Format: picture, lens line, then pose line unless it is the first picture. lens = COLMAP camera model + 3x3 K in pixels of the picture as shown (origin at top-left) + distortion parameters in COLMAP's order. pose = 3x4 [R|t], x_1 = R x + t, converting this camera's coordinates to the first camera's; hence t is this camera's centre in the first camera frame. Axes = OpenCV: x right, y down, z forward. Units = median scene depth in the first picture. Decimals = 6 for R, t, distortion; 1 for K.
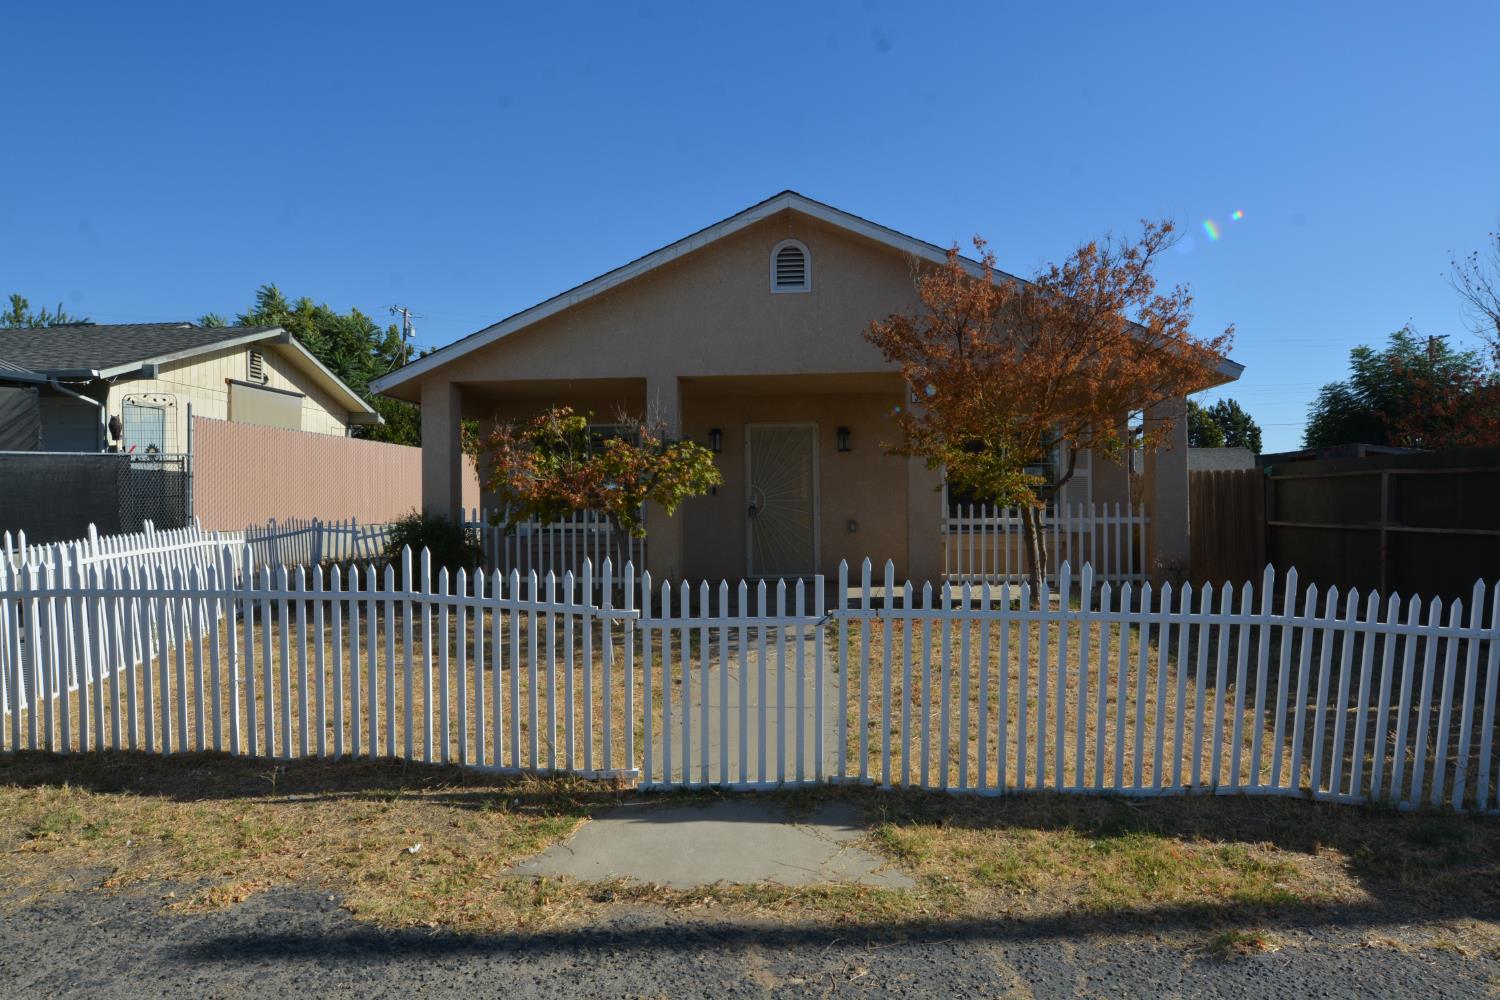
lens RADIAL K [[917.1, 0, 753.1], [0, 917.1, 502.3], [0, 0, 1]] dist [-0.007165, -0.007167]
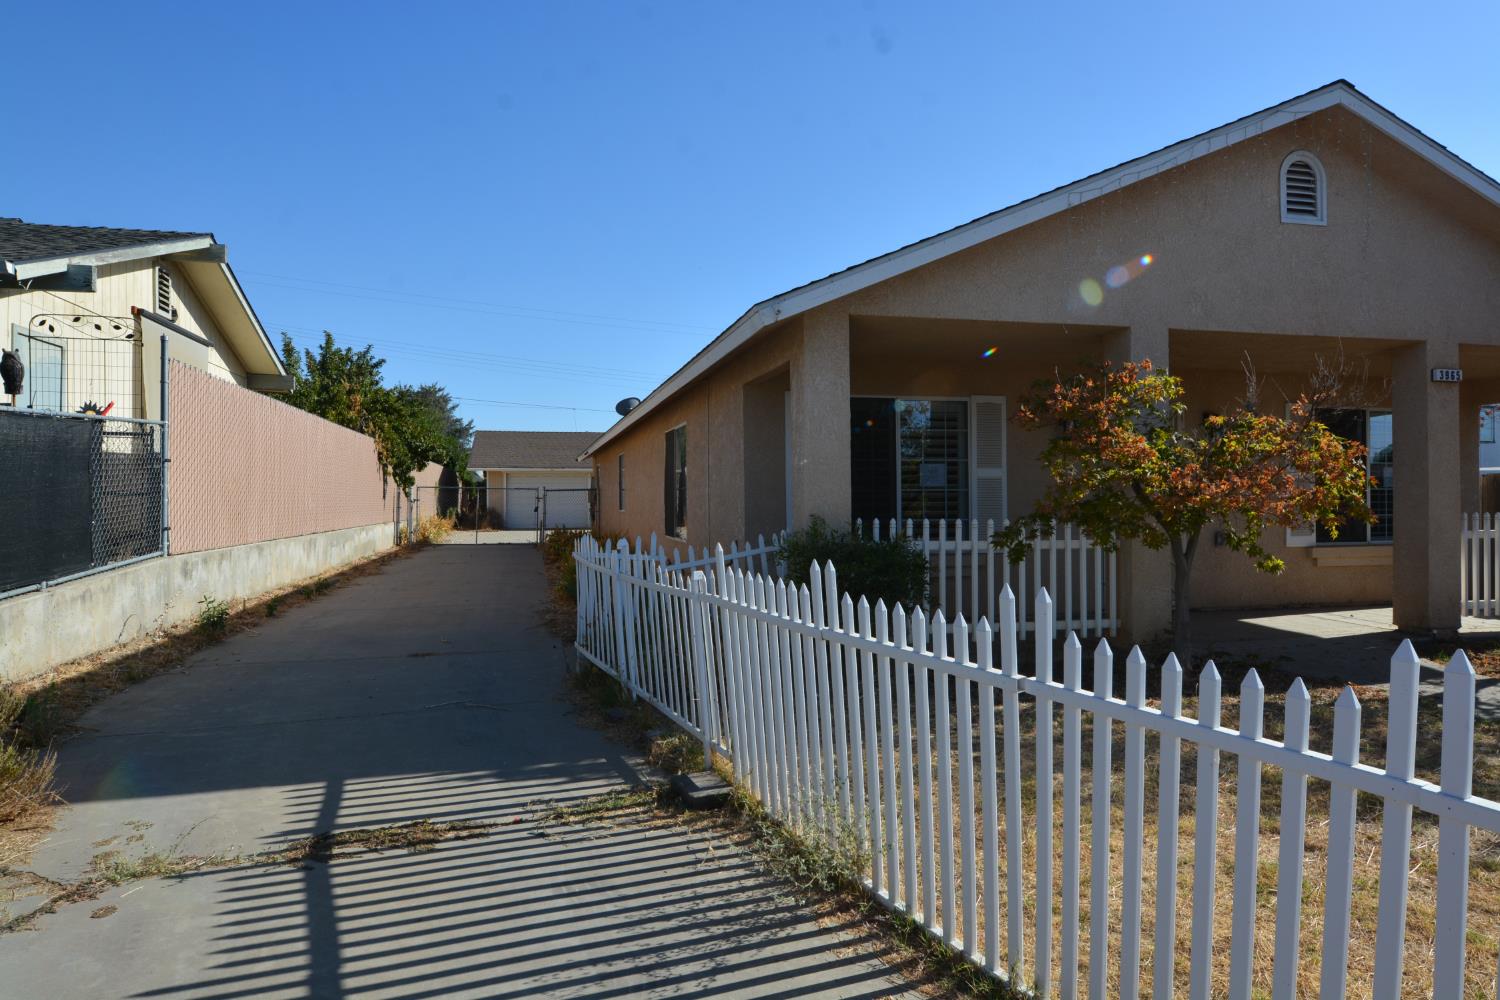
lens RADIAL K [[917.1, 0, 747.9], [0, 917.1, 498.0], [0, 0, 1]] dist [-0.007165, -0.007167]
pose [[0.952074, 0.007925, 0.305765, -0.571098], [-0.006452, 0.999962, -0.005828, -0.003115], [-0.305799, 0.003576, 0.952089, 0.420856]]
